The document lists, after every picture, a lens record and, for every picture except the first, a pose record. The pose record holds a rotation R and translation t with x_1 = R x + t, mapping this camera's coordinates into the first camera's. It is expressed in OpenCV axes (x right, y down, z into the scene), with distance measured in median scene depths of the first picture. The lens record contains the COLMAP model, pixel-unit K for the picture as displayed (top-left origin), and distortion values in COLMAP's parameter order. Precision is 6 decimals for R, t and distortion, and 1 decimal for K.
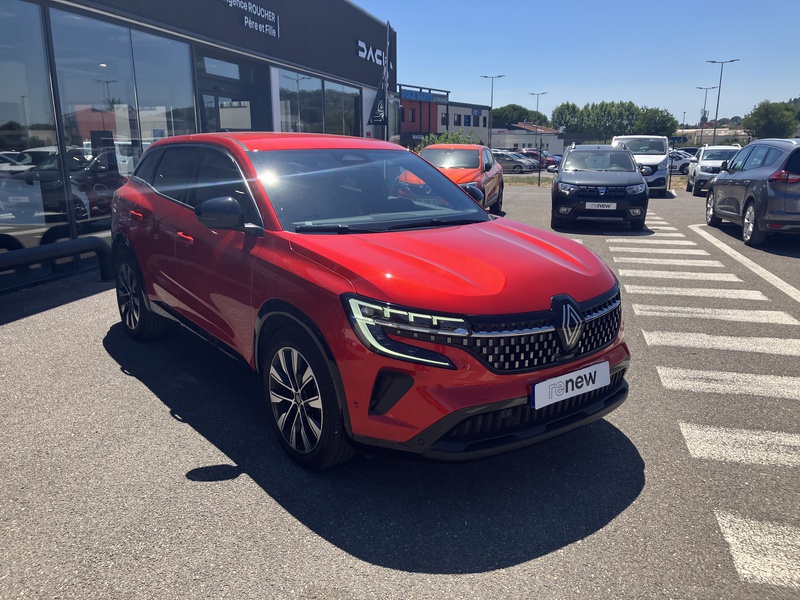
lens RADIAL K [[657.1, 0, 406.0], [0, 657.1, 299.2], [0, 0, 1]] dist [0.040277, -0.042323]
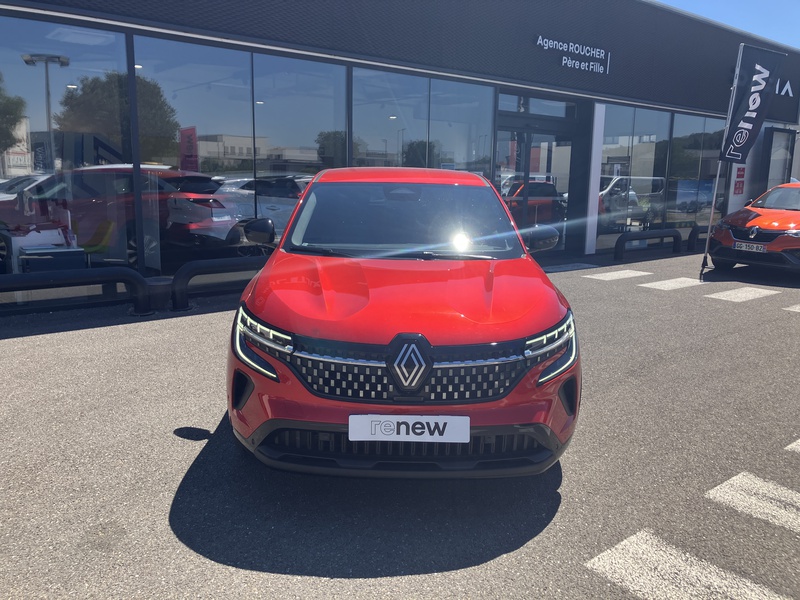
lens RADIAL K [[657.1, 0, 396.6], [0, 657.1, 296.1], [0, 0, 1]] dist [0.040277, -0.042323]
pose [[0.796752, 0.123737, -0.591502, 0.774438], [-0.156526, 0.987665, -0.004230, -0.053176], [0.583682, 0.095956, 0.806292, 0.202016]]
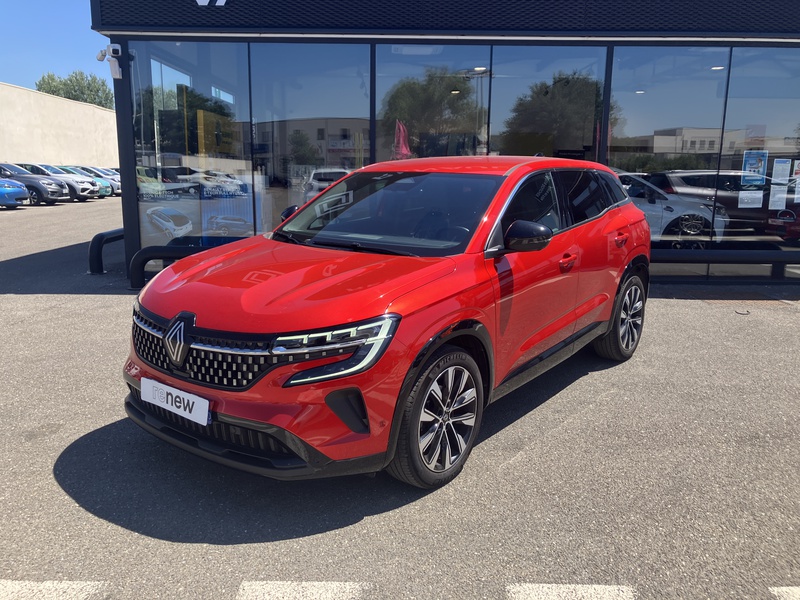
lens RADIAL K [[657.1, 0, 394.2], [0, 657.1, 296.4], [0, 0, 1]] dist [0.040277, -0.042323]
pose [[0.236976, 0.191956, -0.952363, 1.264975], [-0.231518, 0.963202, 0.136532, -0.240996], [0.943526, 0.188135, 0.272697, 1.007791]]
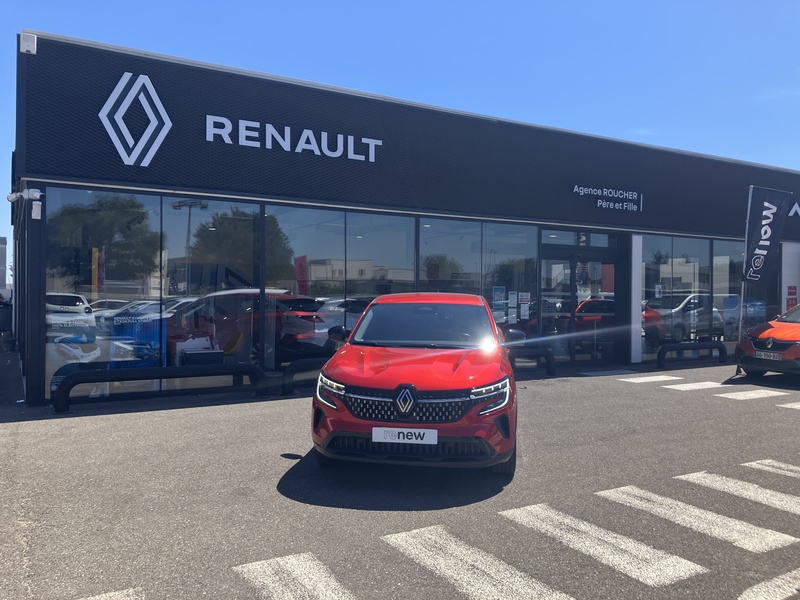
lens RADIAL K [[657.1, 0, 400.9], [0, 657.1, 294.6], [0, 0, 1]] dist [0.040277, -0.042323]
pose [[0.699084, 0.008538, -0.714989, 1.490570], [-0.172285, 0.972481, -0.156840, 0.039880], [0.693974, 0.232826, 0.681317, -0.288975]]
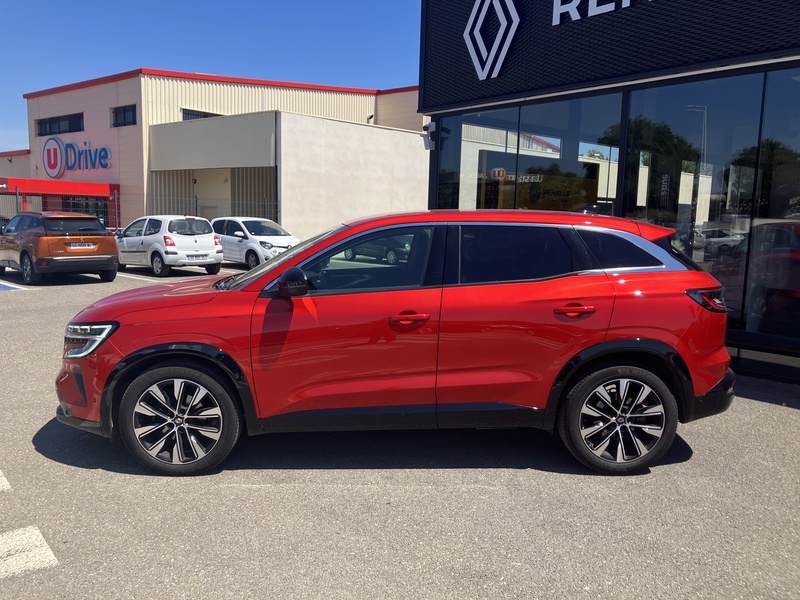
lens RADIAL K [[657.1, 0, 394.4], [0, 657.1, 302.6], [0, 0, 1]] dist [0.040277, -0.042323]
pose [[-0.591989, 0.095306, -0.800291, 1.064591], [-0.206247, 0.942004, 0.264747, -0.580729], [0.779109, 0.321785, -0.537999, 2.398014]]
